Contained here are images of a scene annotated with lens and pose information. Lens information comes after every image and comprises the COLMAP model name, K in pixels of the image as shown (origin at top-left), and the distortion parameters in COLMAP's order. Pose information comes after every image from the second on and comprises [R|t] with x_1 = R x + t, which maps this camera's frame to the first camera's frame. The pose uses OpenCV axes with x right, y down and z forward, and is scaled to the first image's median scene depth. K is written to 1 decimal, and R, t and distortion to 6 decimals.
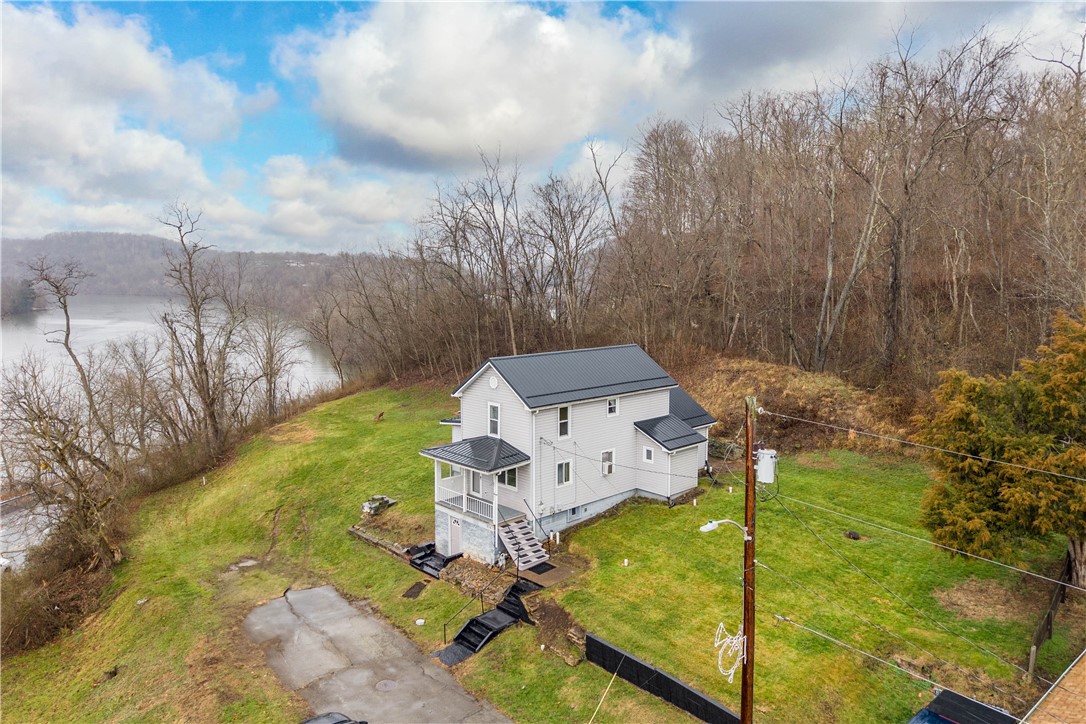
lens RADIAL K [[759.6, 0, 543.7], [0, 759.6, 361.5], [0, 0, 1]] dist [-0.009781, -0.003965]
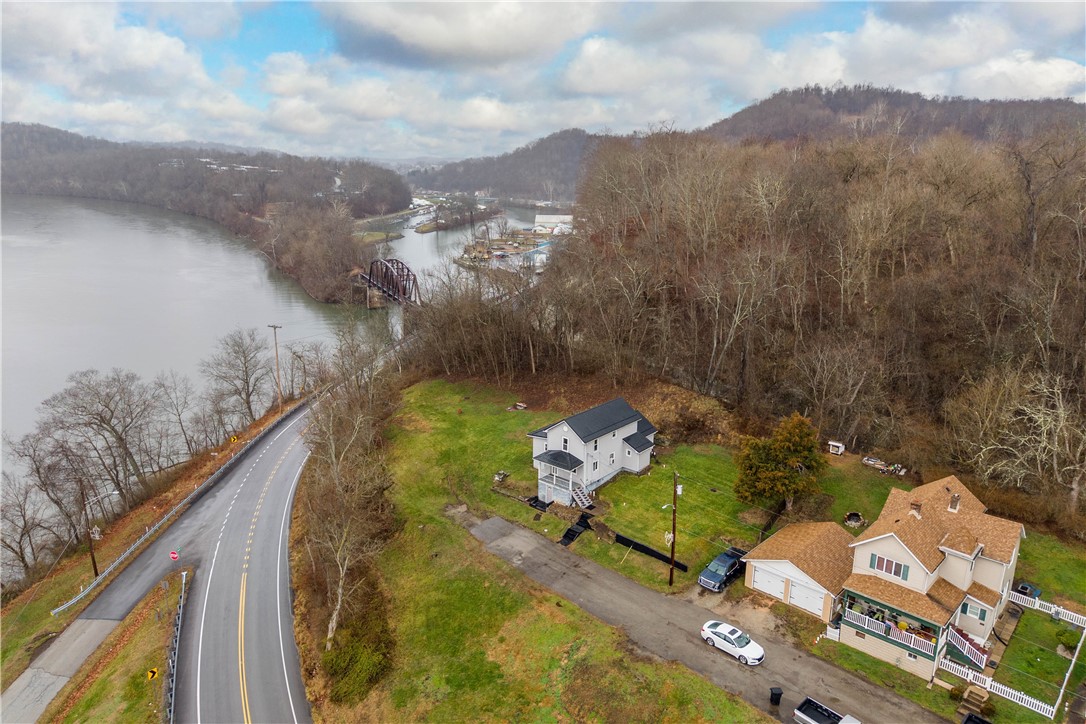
lens RADIAL K [[759.6, 0, 541.7], [0, 759.6, 363.0], [0, 0, 1]] dist [-0.009781, -0.003965]
pose [[0.994745, -0.017049, 0.100956, -0.370173], [0.002535, 0.989838, 0.142179, -0.501447], [-0.102354, -0.141176, 0.984679, -1.244508]]
